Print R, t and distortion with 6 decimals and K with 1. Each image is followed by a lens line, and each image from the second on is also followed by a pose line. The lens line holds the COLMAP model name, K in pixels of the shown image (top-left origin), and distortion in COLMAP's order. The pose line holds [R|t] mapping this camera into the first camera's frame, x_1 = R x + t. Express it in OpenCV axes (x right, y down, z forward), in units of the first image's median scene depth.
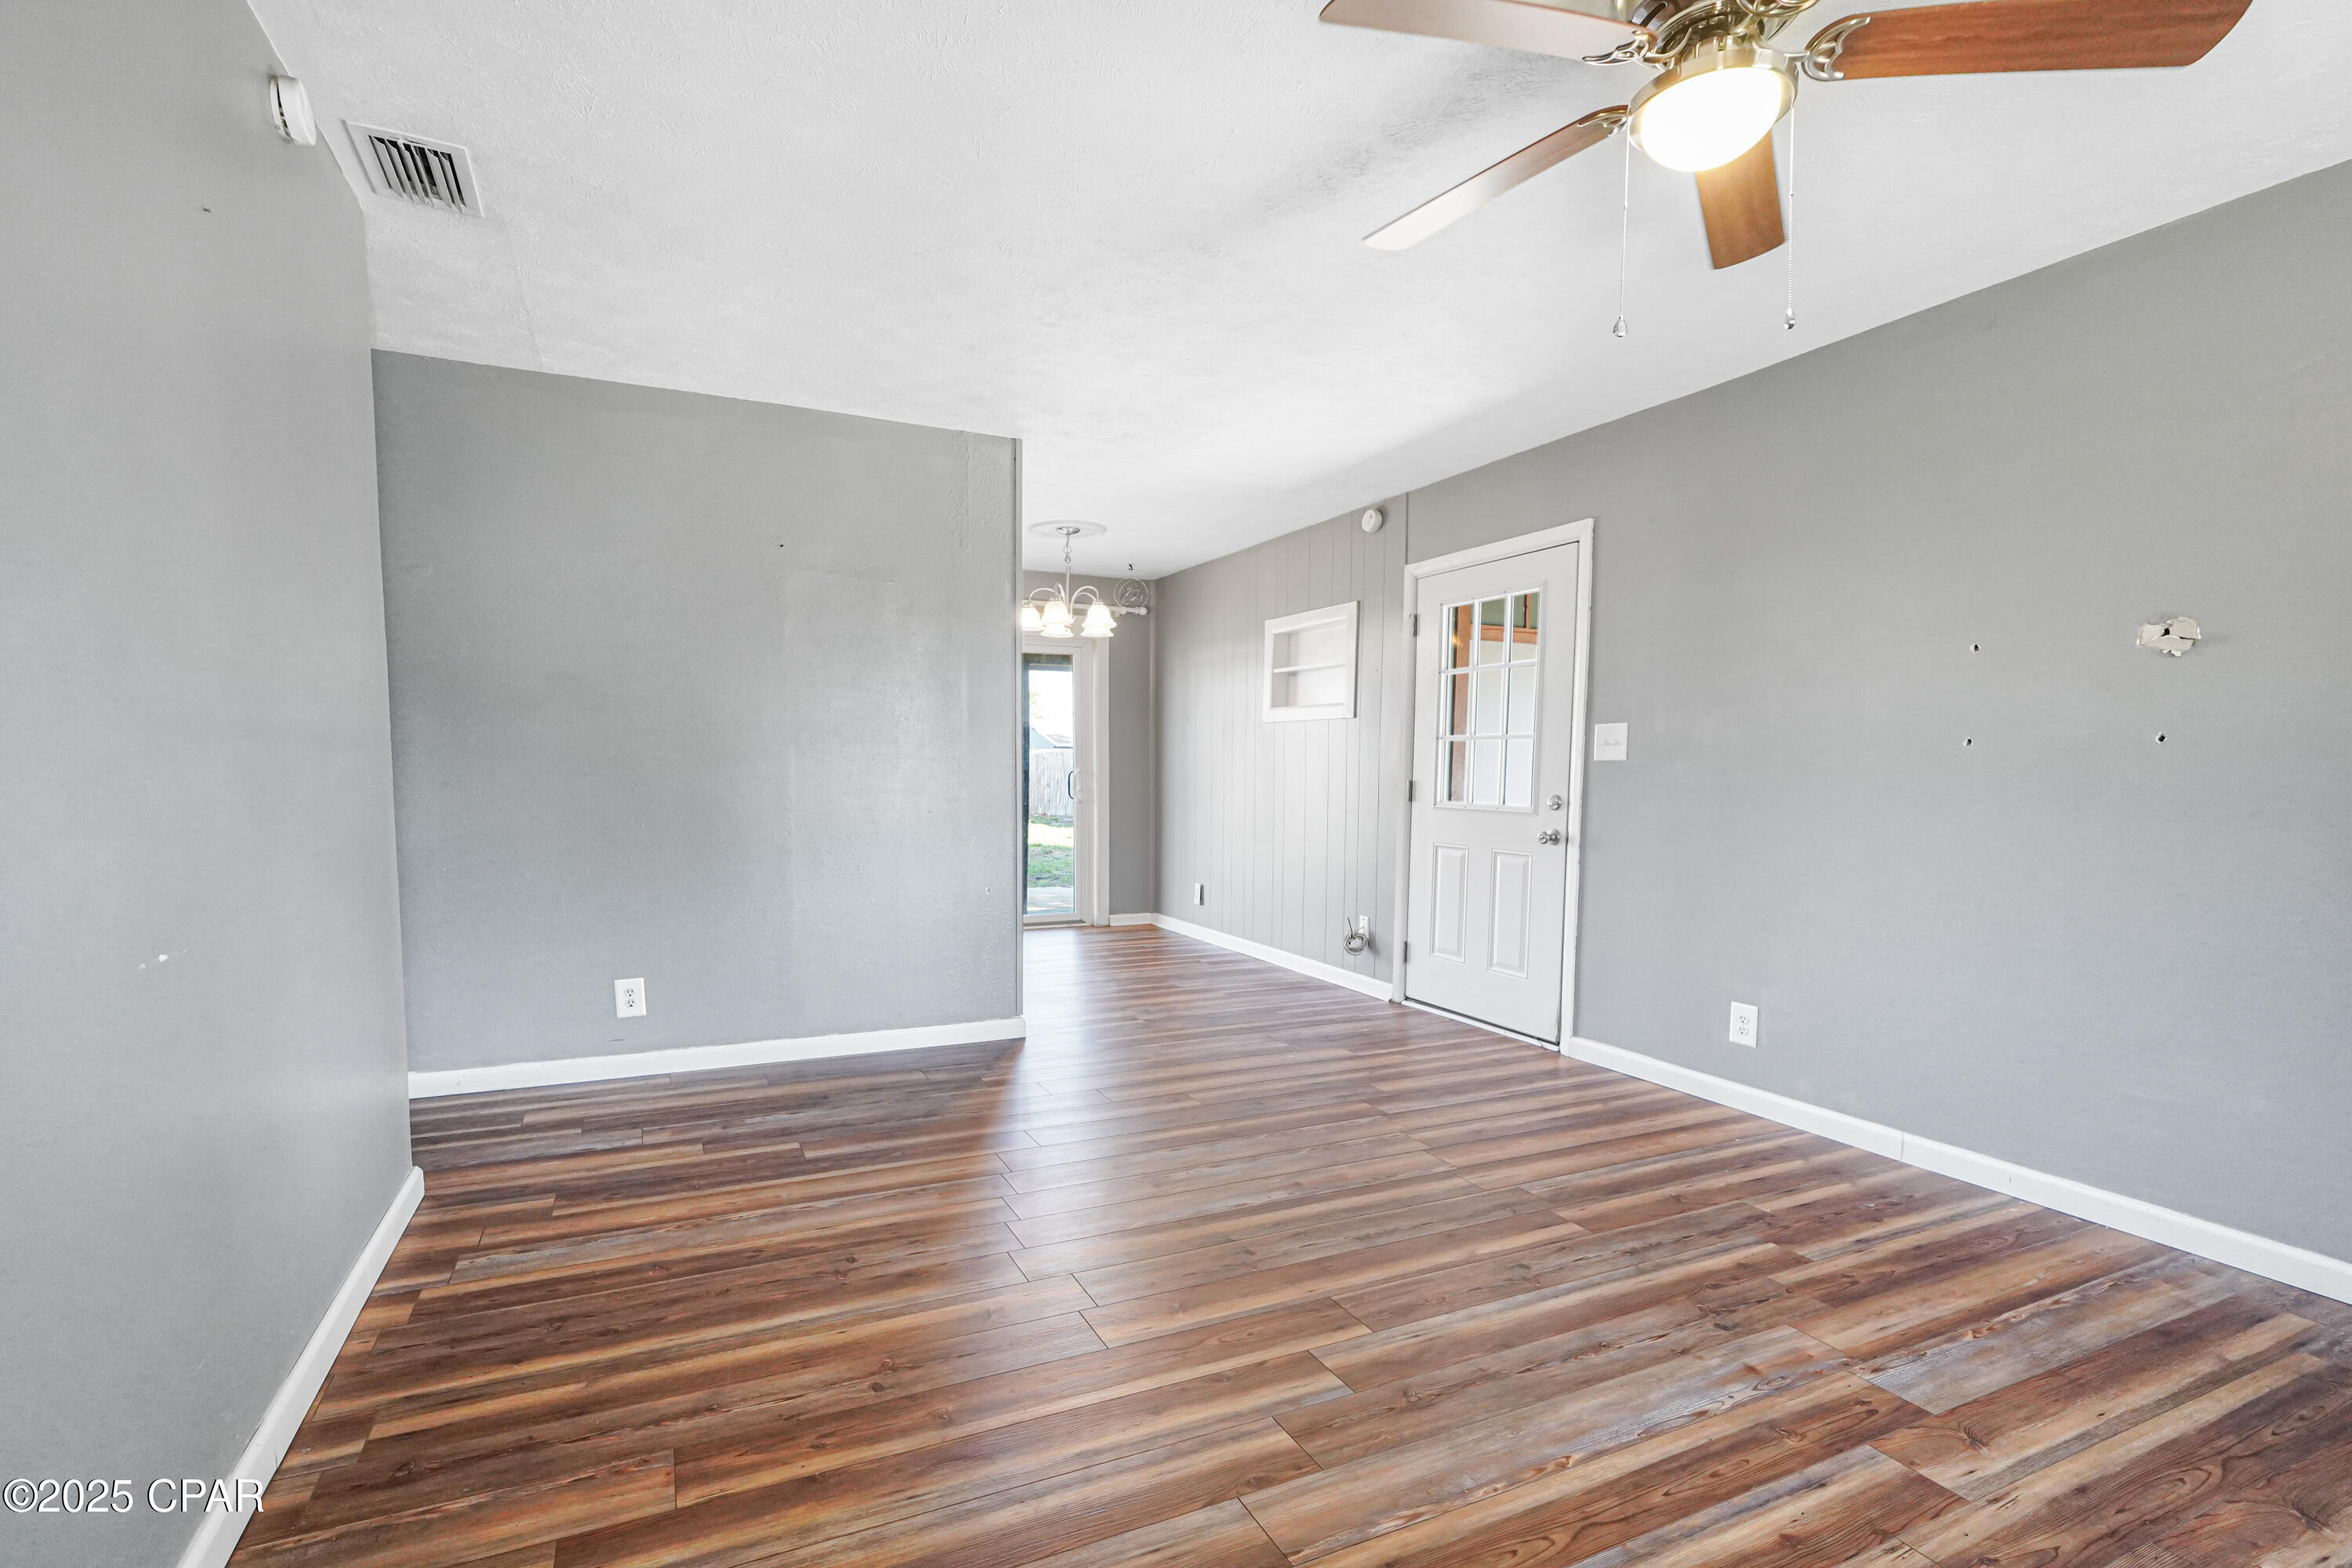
lens RADIAL K [[1011.7, 0, 1133.1], [0, 1011.7, 791.4], [0, 0, 1]] dist [-0.016546, 0.006624]
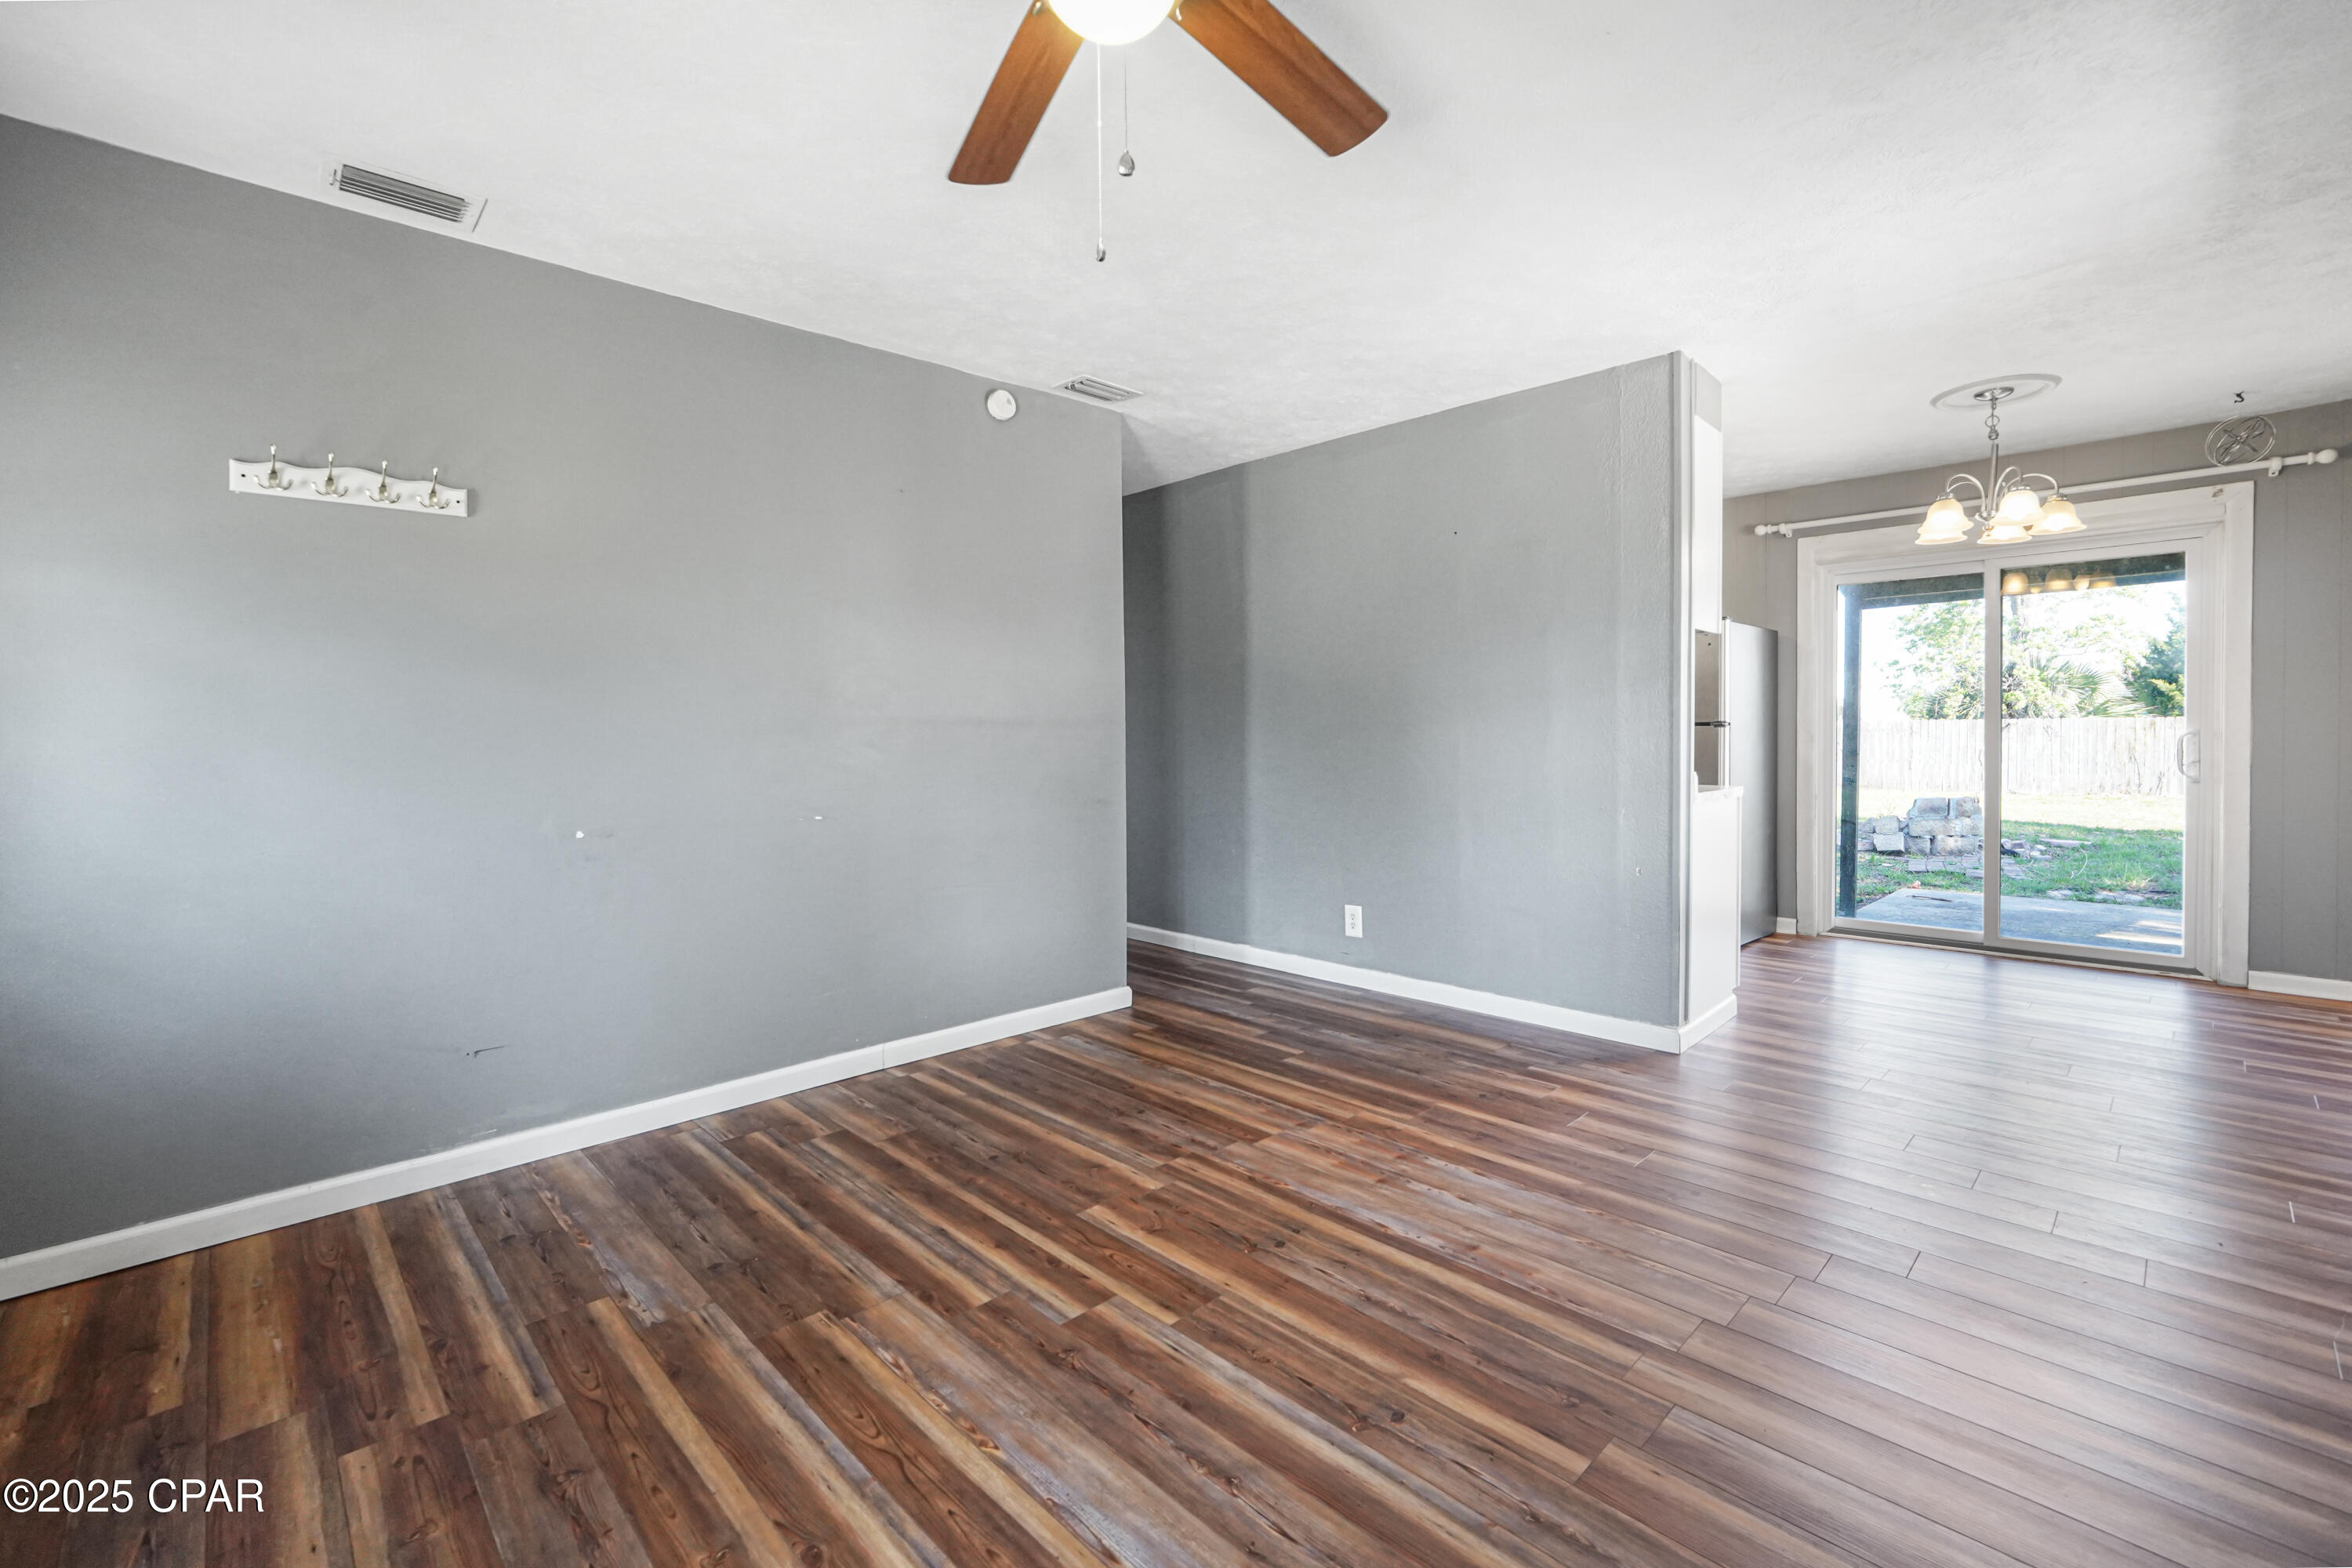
lens RADIAL K [[1057.0, 0, 1223.8], [0, 1057.0, 734.2], [0, 0, 1]] dist [-0.004654, 0.000254]
pose [[0.357636, -0.008644, -0.933821, 1.024956], [-0.010392, 0.999858, -0.013236, -0.014358], [0.933803, 0.014438, 0.357496, 0.575350]]
